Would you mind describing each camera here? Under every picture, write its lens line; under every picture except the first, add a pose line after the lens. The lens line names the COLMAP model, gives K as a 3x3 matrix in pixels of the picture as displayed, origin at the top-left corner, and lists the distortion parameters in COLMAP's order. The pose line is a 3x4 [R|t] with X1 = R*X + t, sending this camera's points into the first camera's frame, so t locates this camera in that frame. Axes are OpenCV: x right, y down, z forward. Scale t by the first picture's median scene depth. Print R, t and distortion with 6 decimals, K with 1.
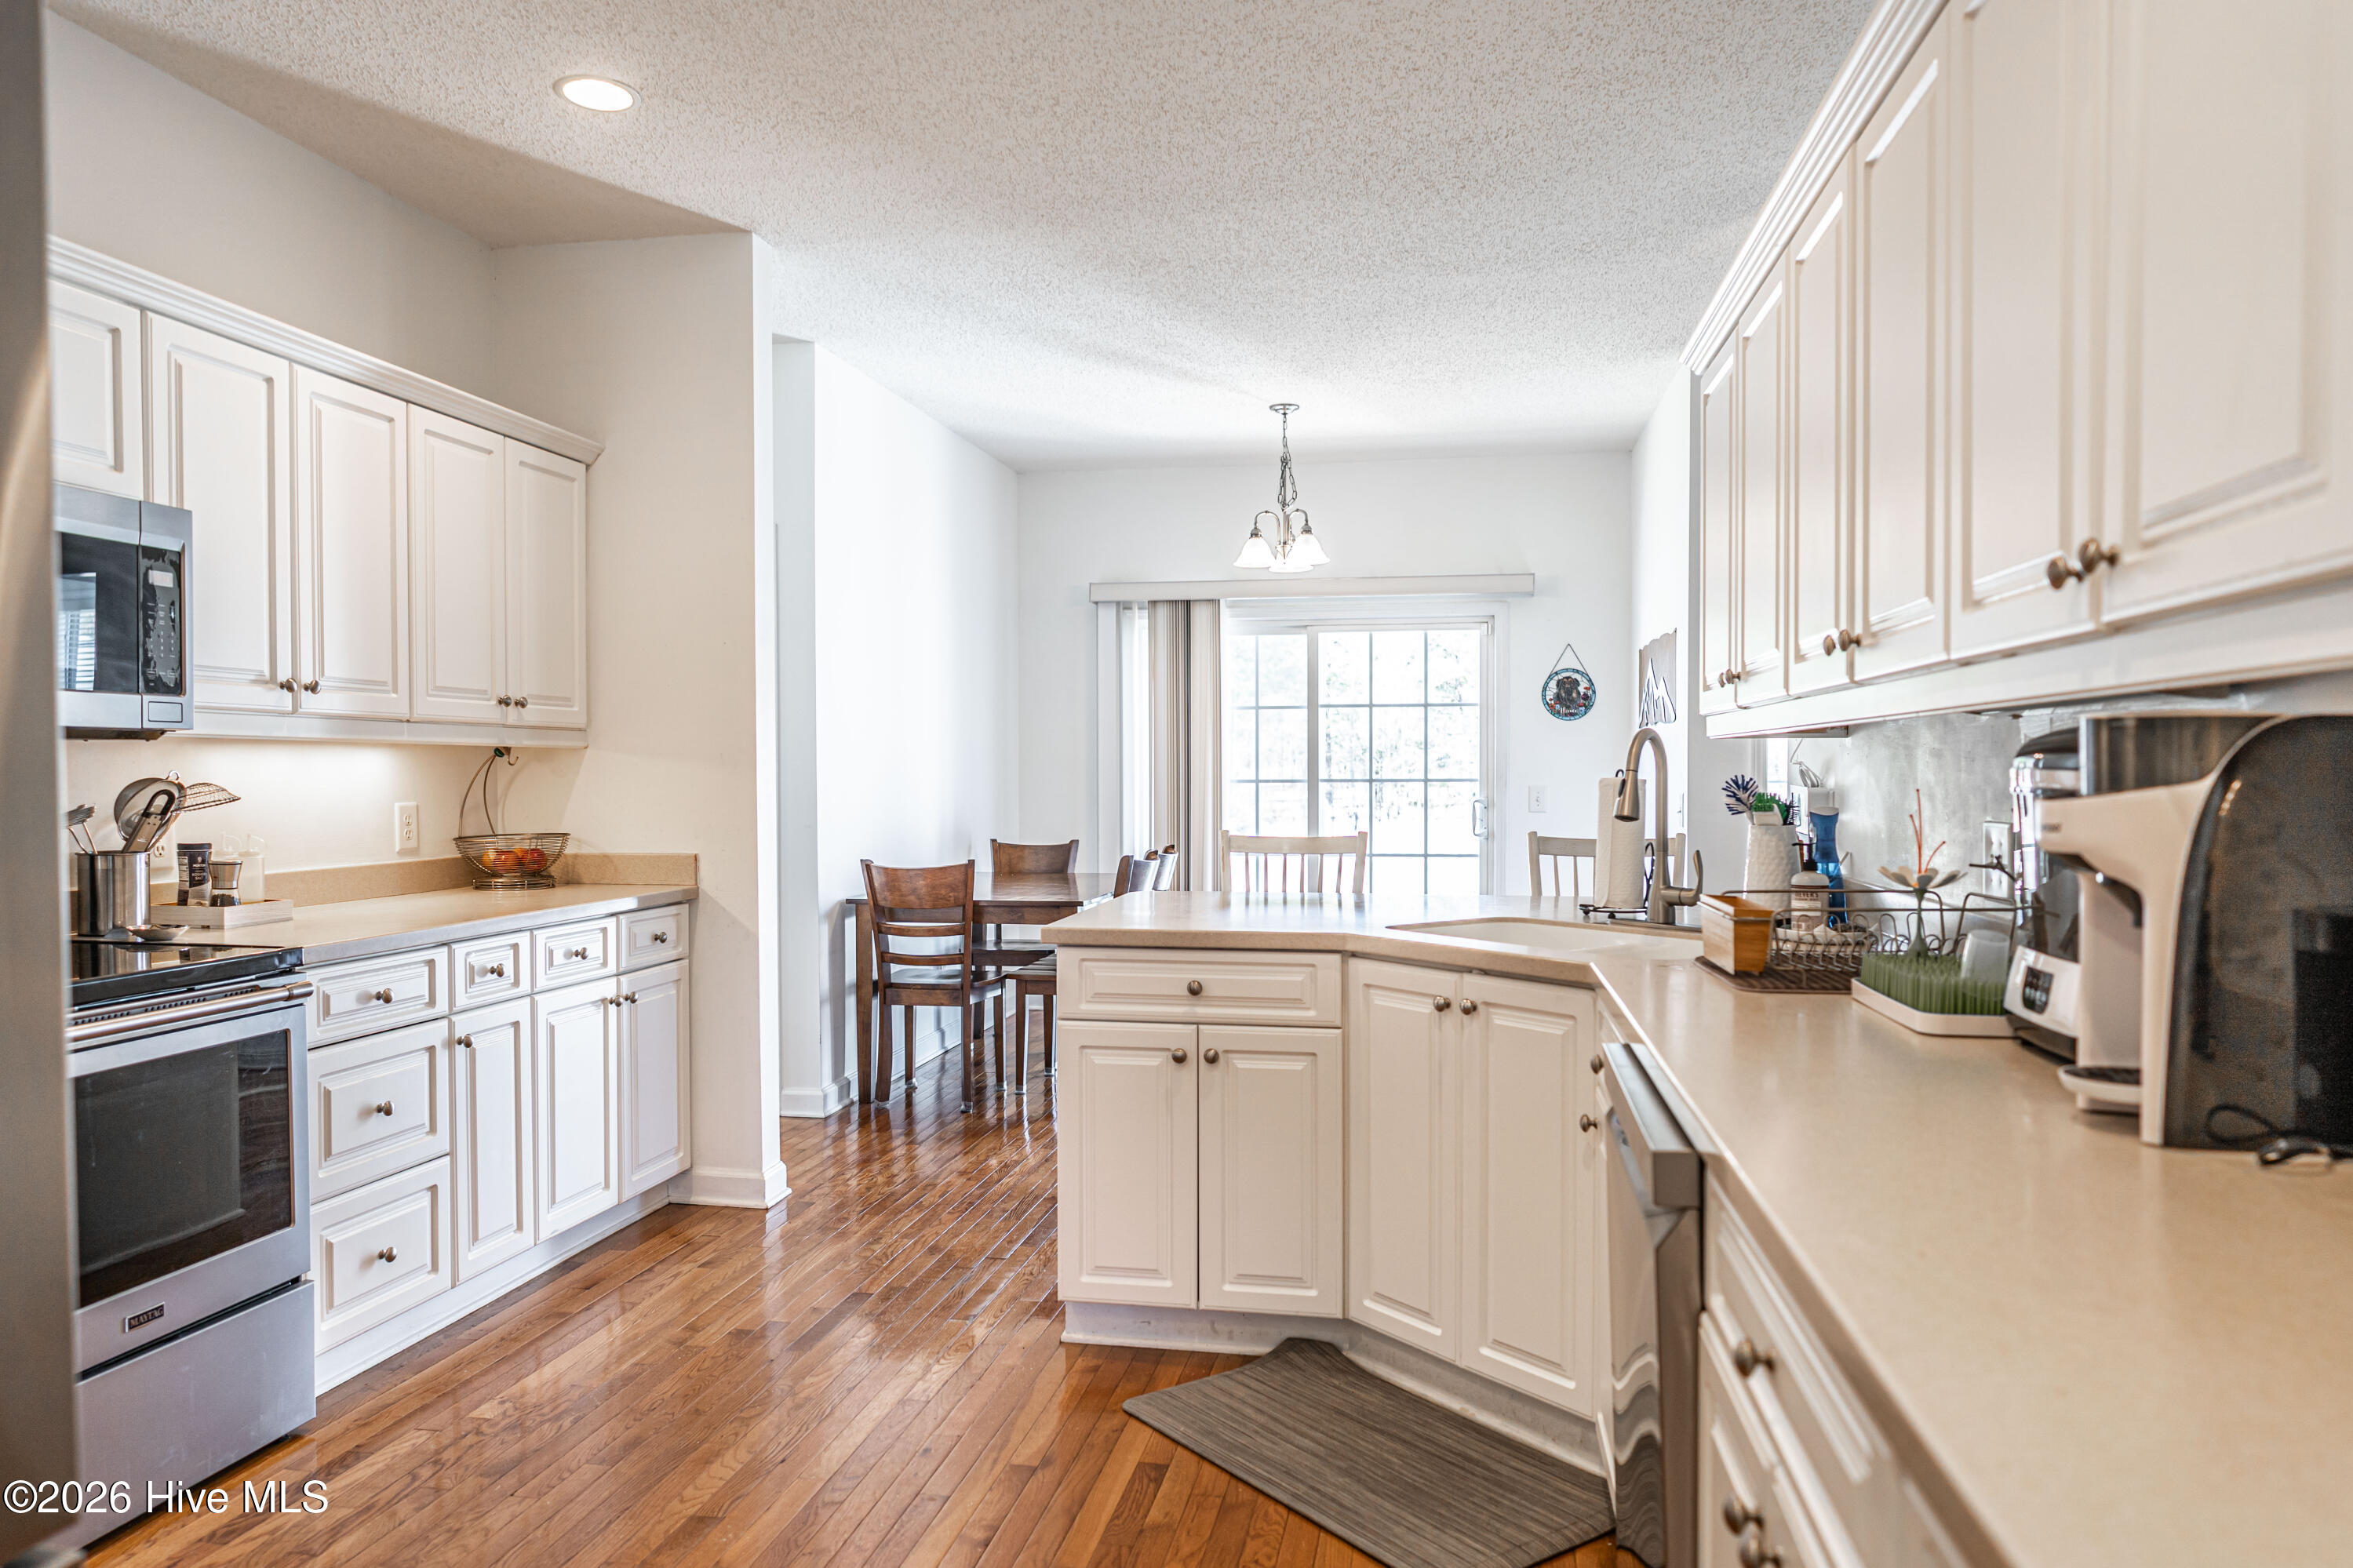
lens RADIAL K [[1554.2, 0, 1172.2], [0, 1554.2, 794.0], [0, 0, 1]] dist [0.000215, -0.001577]
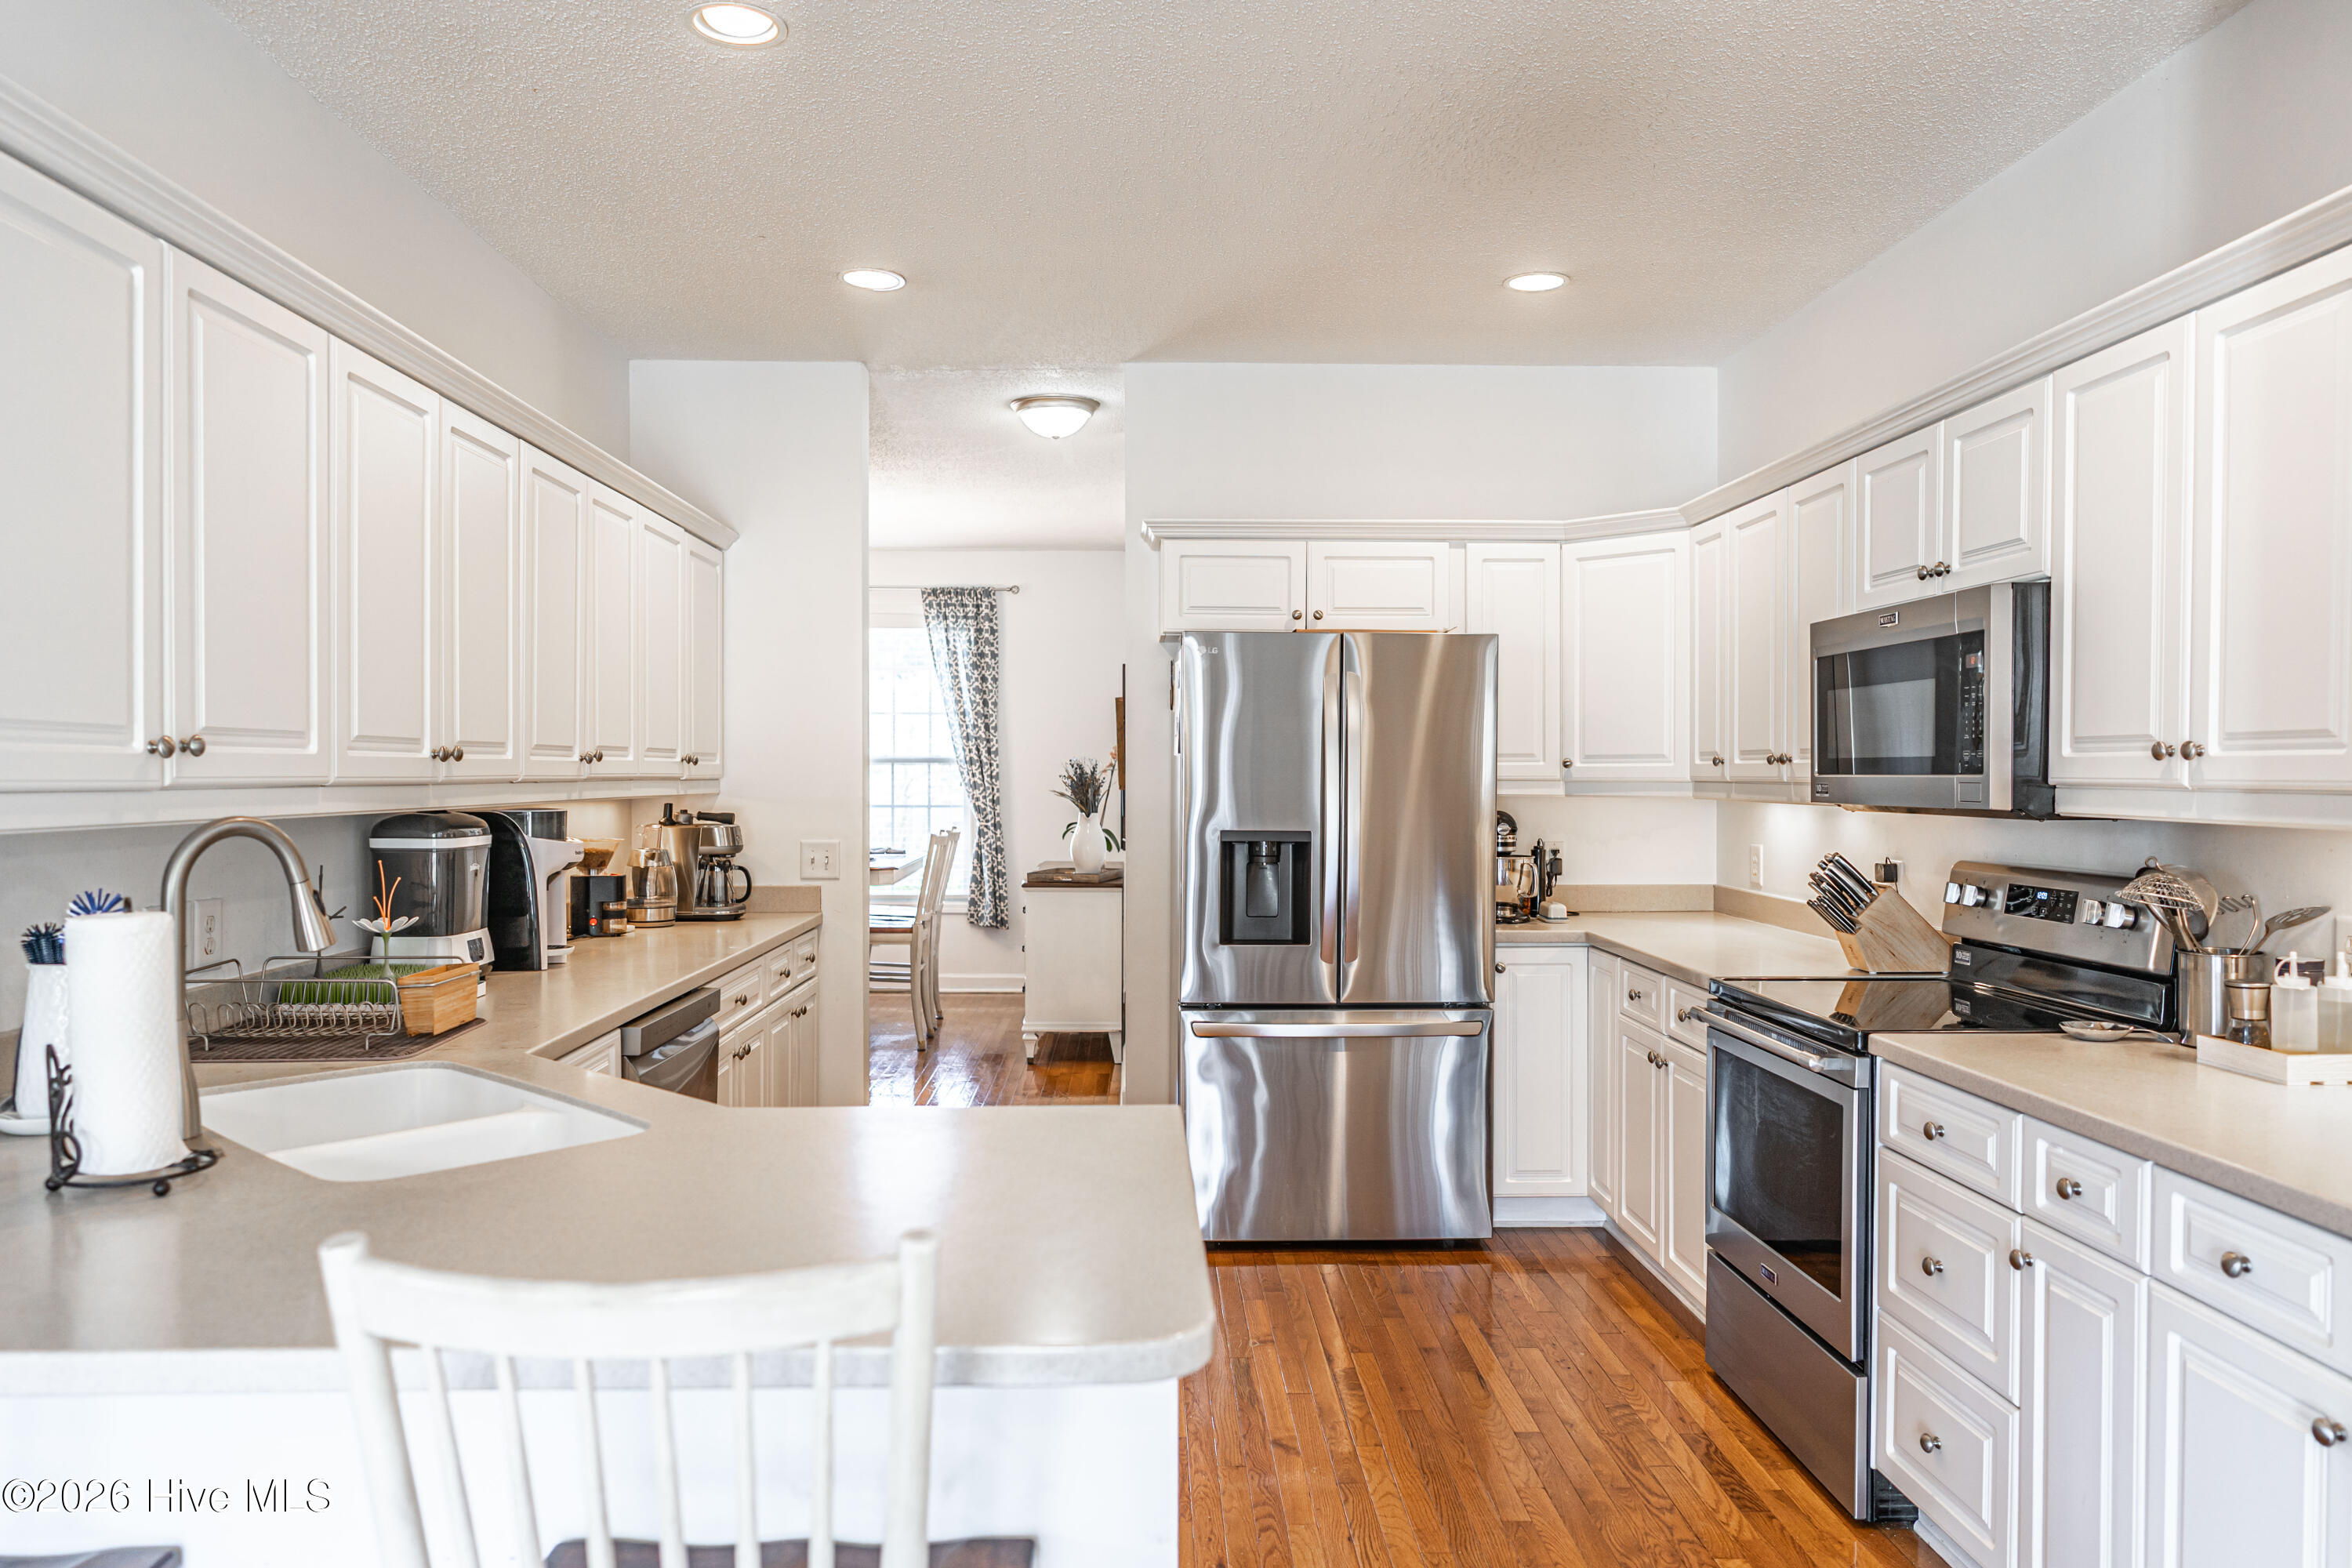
lens RADIAL K [[1640.8, 0, 1179.8], [0, 1640.8, 787.5], [0, 0, 1]] dist [0.039740, -0.002200]
pose [[-0.978429, 0.004958, -0.206524, 0.048713], [-0.001318, 0.999542, 0.030239, -0.056896], [0.206579, 0.029859, -0.977974, 1.260256]]
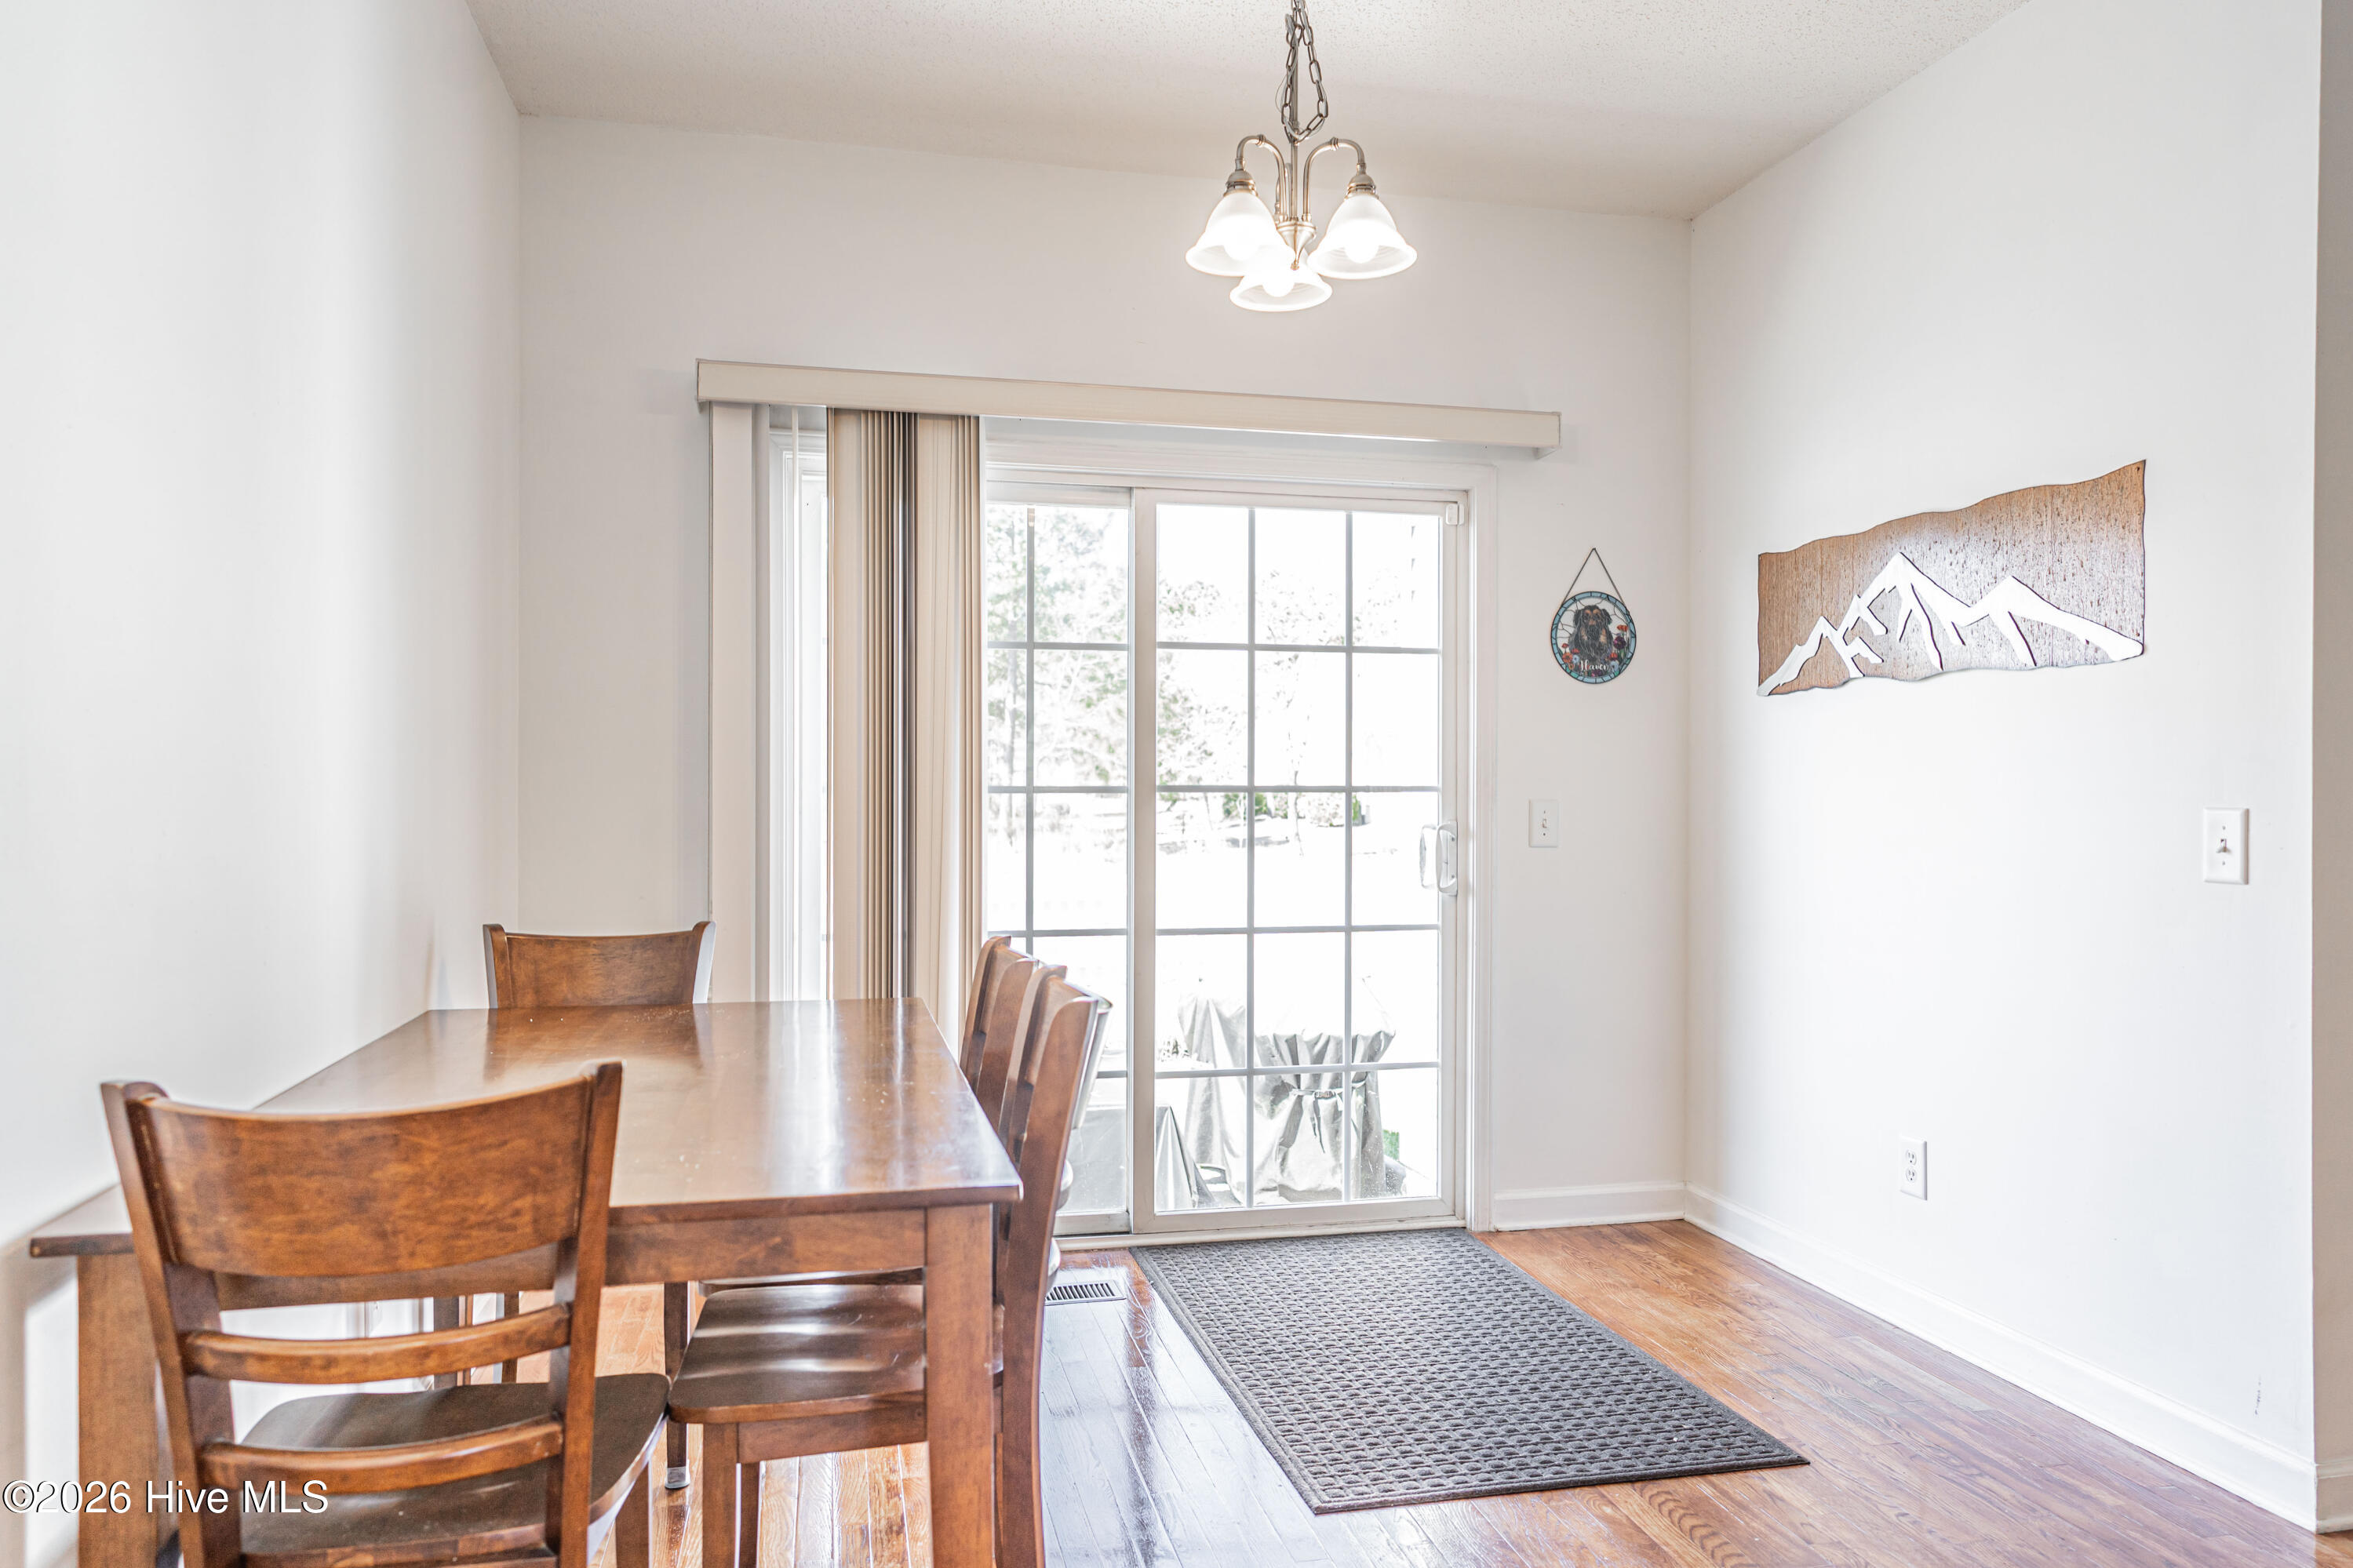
lens RADIAL K [[1571.9, 0, 1177.6], [0, 1571.9, 796.1], [0, 0, 1]] dist [-0.004387, -0.001933]
pose [[0.920855, 0.003916, 0.389885, -0.181931], [0.001736, 0.999898, -0.014144, 0.002367], [-0.389901, 0.013701, 0.920755, 0.912103]]
